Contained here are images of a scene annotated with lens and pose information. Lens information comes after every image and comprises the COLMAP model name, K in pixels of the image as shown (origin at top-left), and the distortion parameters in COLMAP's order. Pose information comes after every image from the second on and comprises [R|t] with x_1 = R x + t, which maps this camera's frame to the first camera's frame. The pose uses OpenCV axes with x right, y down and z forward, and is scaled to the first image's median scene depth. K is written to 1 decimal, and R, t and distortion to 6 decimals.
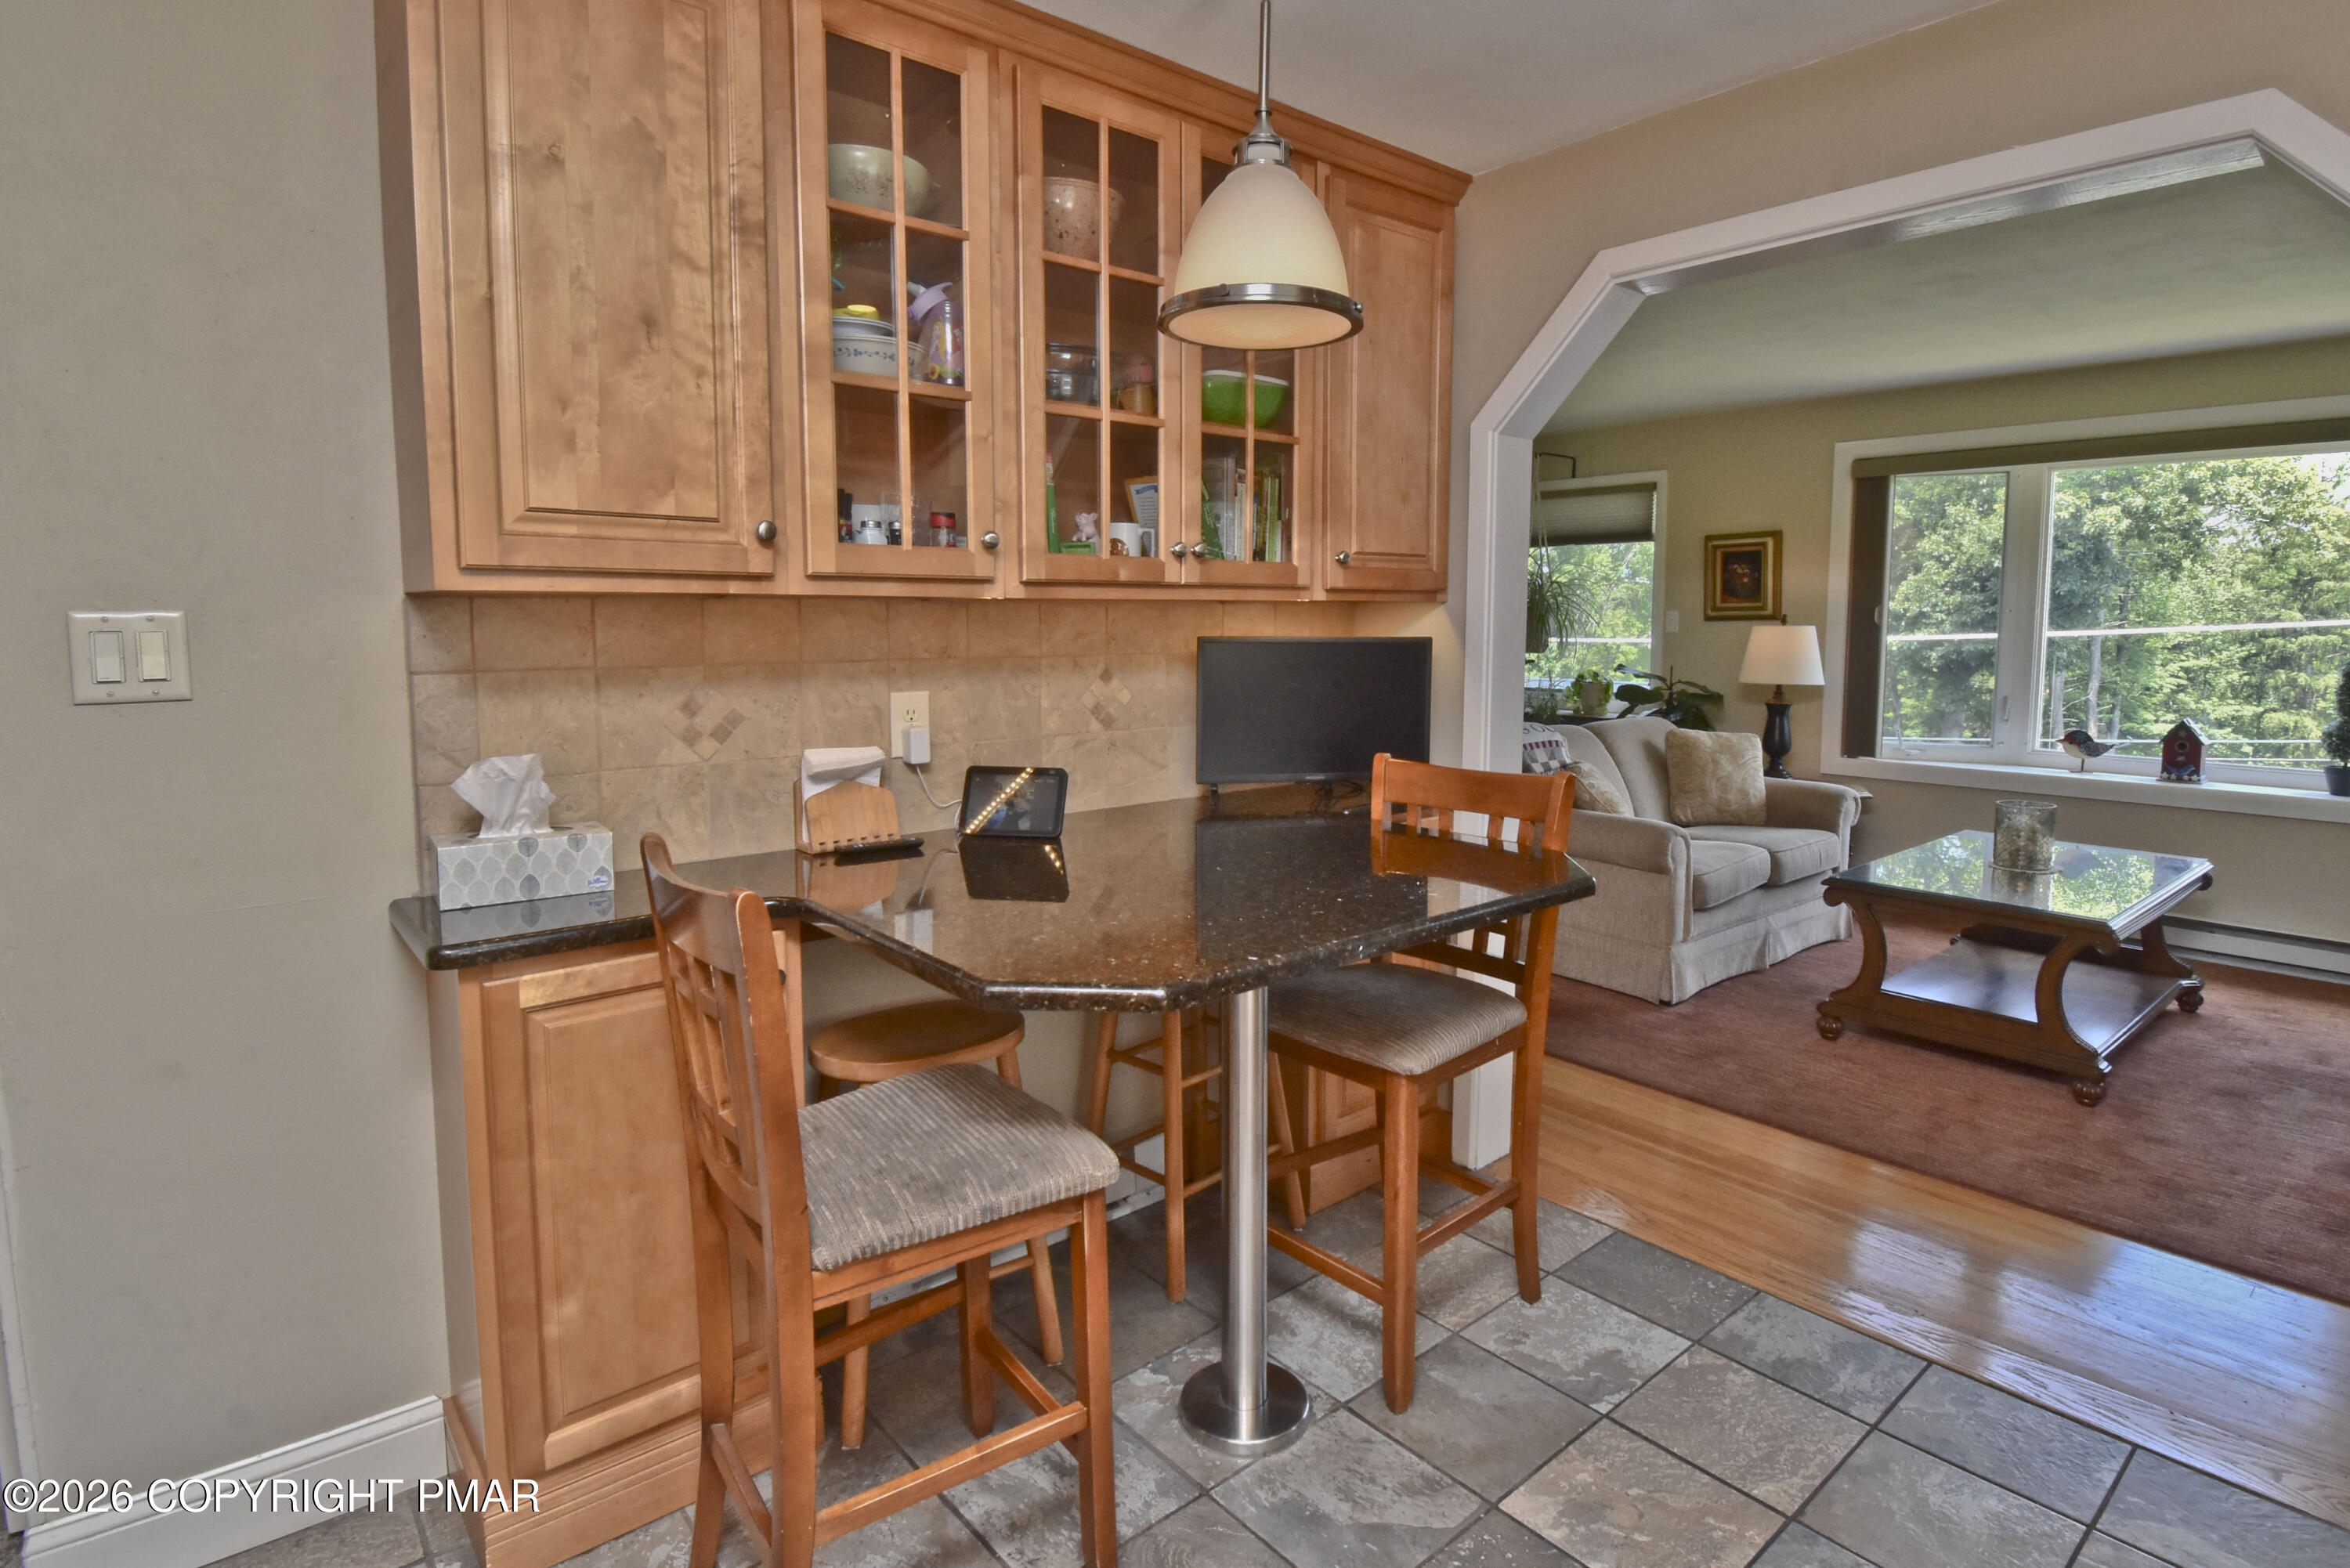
lens RADIAL K [[1200.3, 0, 1180.3], [0, 1200.3, 720.4], [0, 0, 1]] dist [0.001676, -0.019563]
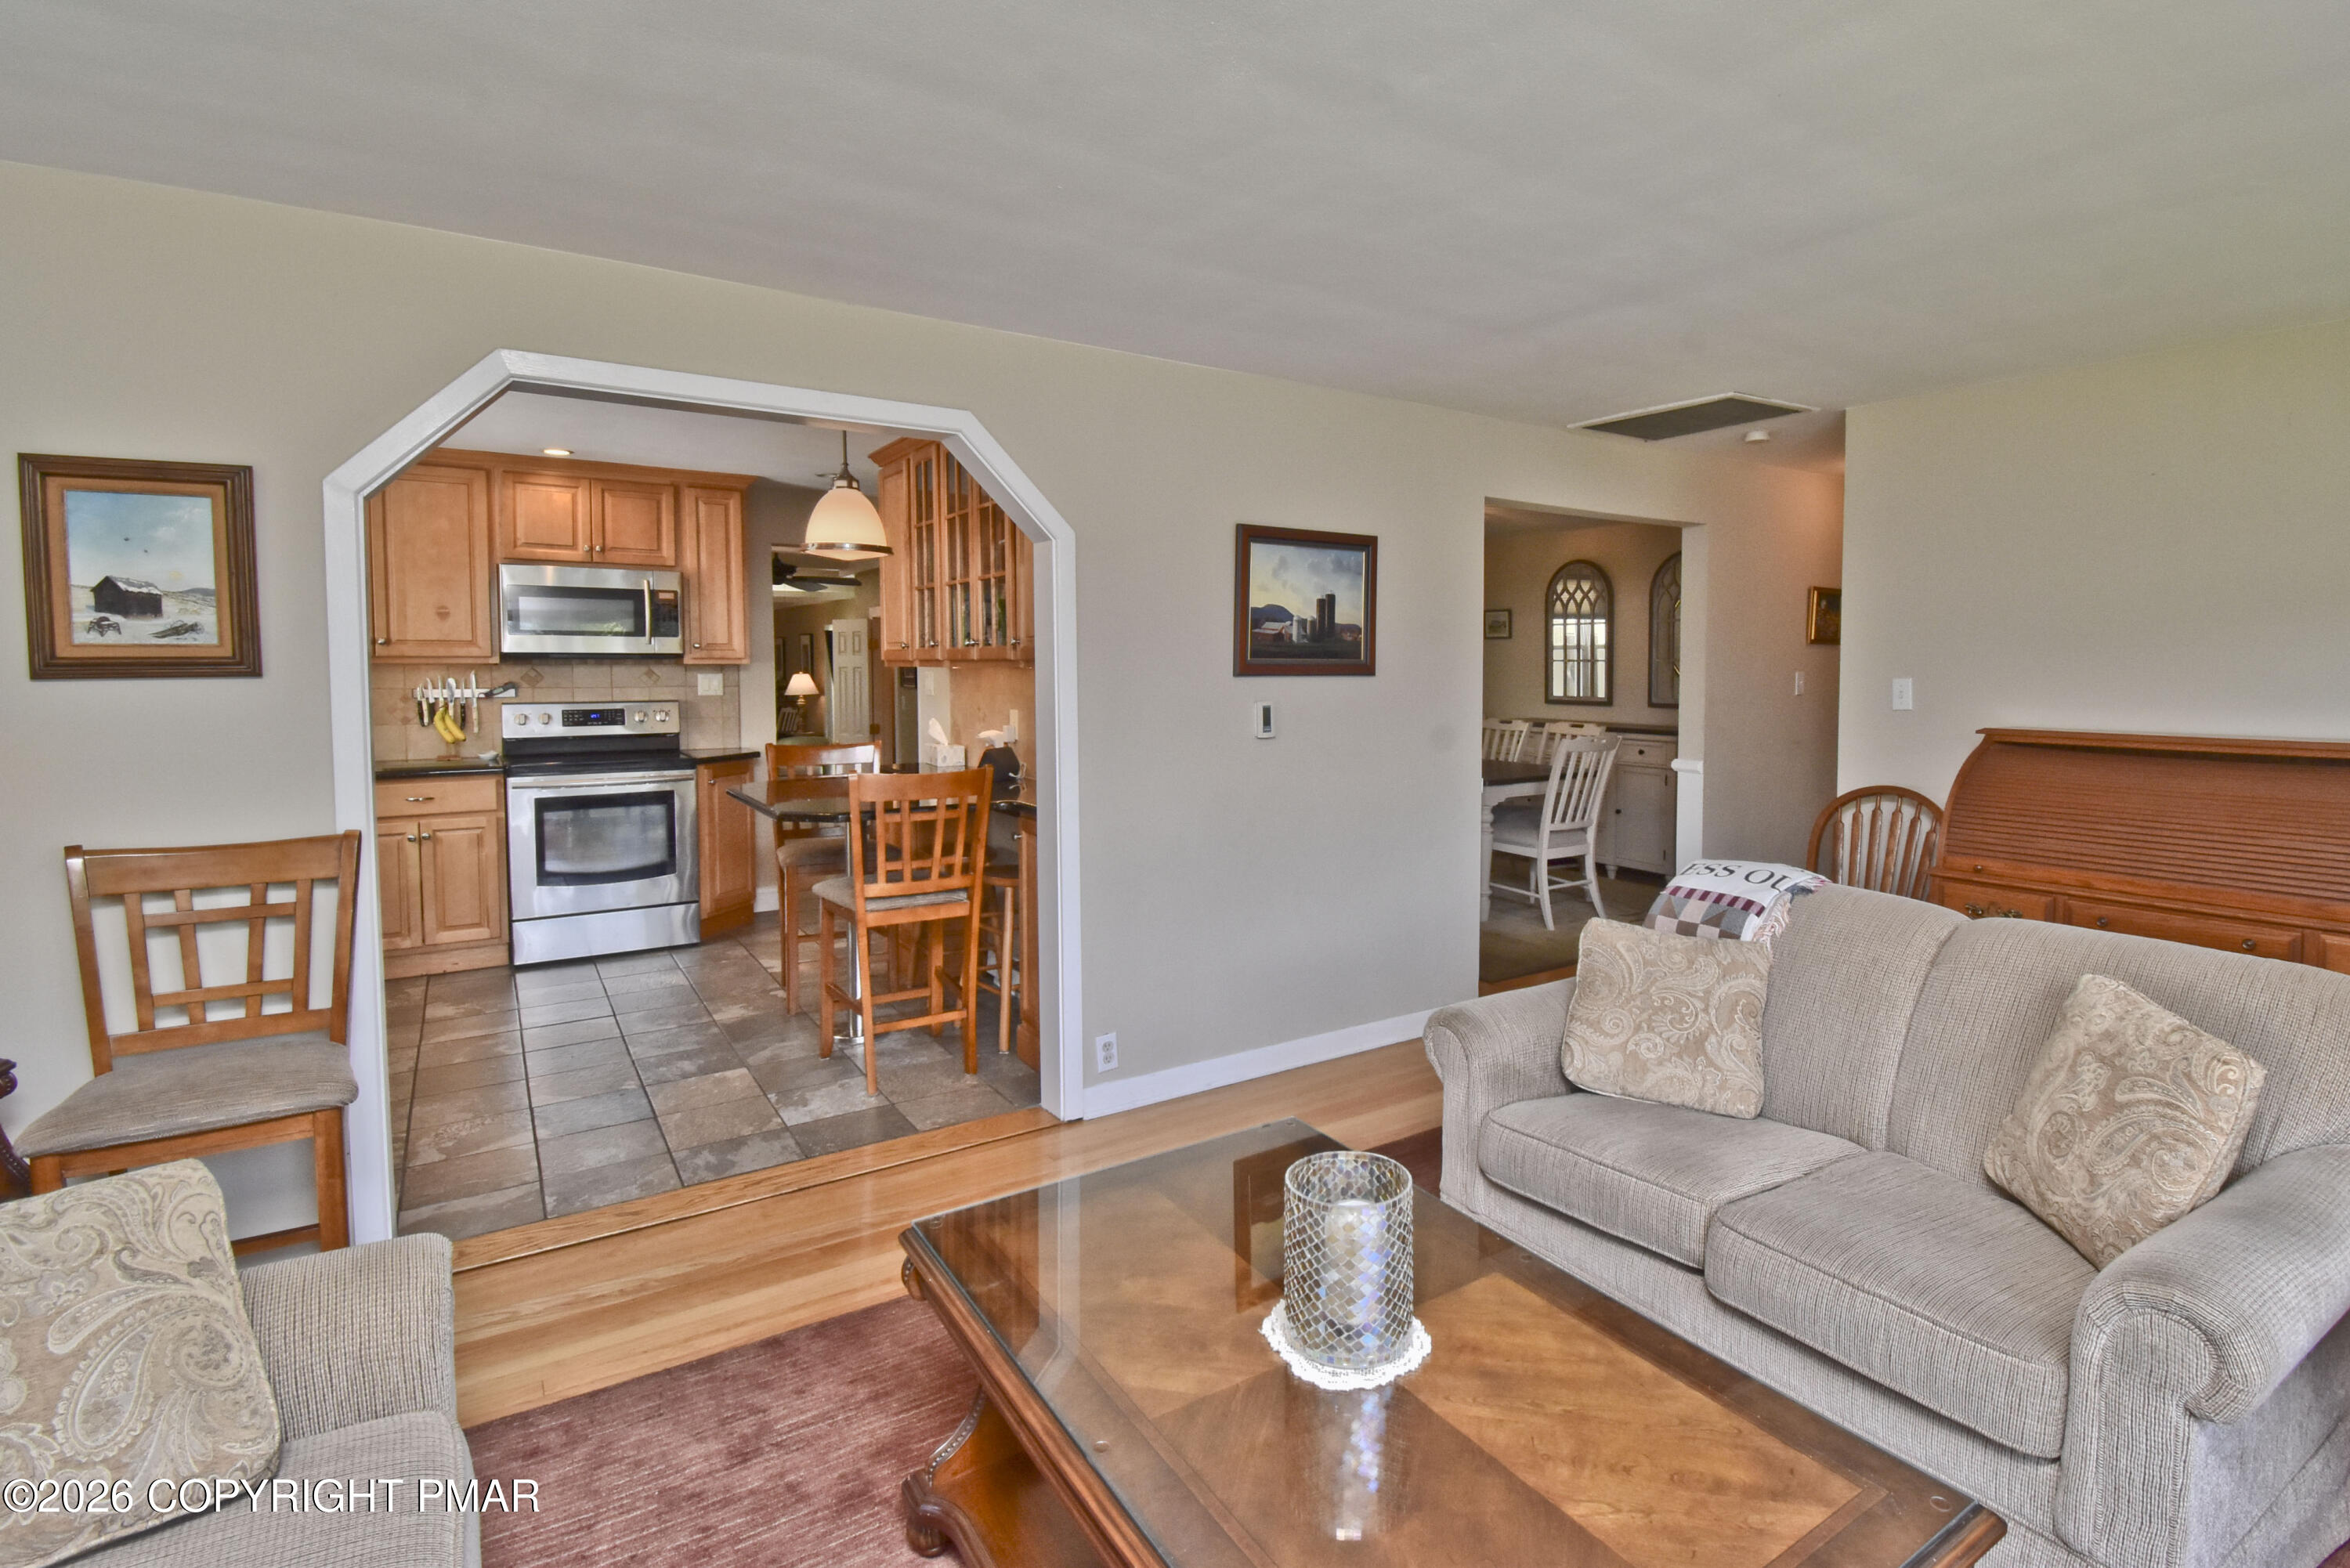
lens RADIAL K [[1146.6, 0, 1288.6], [0, 1146.6, 718.0], [0, 0, 1]] dist [0.000480, -0.000029]
pose [[-0.084169, 0.047365, -0.995325, 0.699609], [-0.089019, 0.994518, 0.054855, -0.065069], [0.992467, 0.093219, -0.079491, 0.645549]]
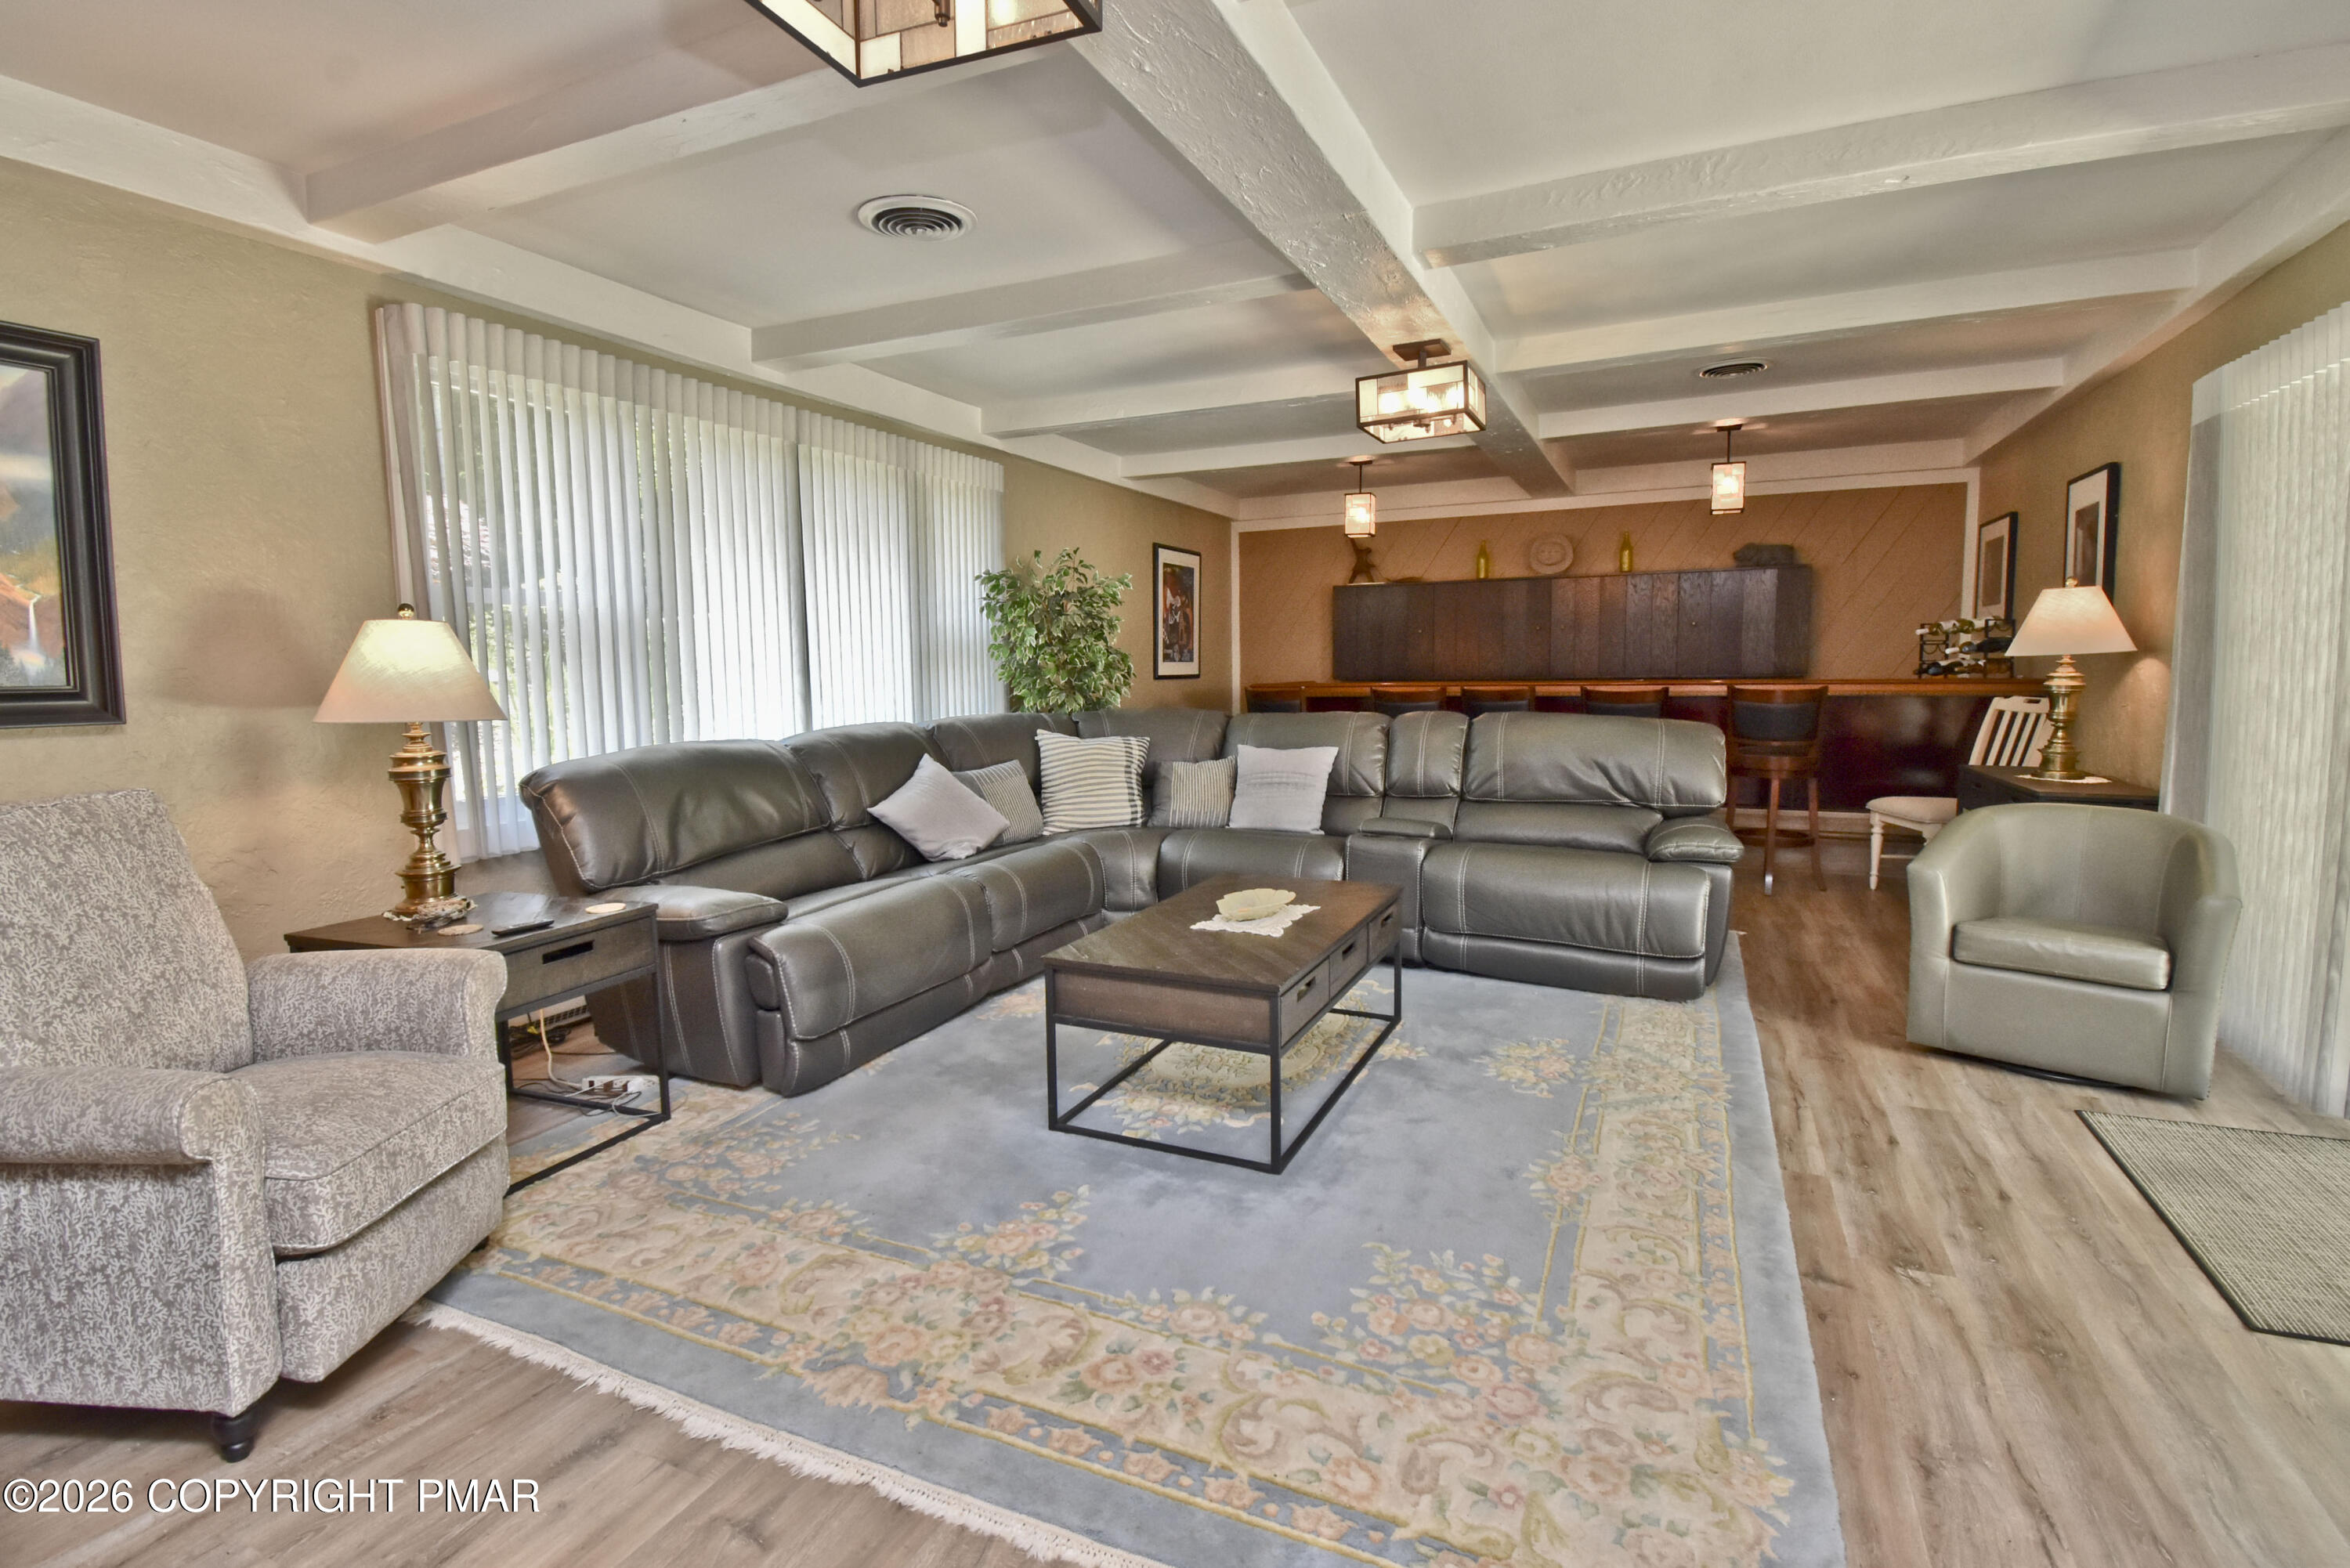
lens RADIAL K [[1112.8, 0, 1168.0], [0, 1112.8, 765.2], [0, 0, 1]] dist [0.029692, -0.027622]
pose [[-0.906399, 0.052495, -0.419148, -0.923603], [-0.022265, 0.984932, 0.171504, 0.080983], [0.421835, 0.164784, -0.891573, -0.231336]]
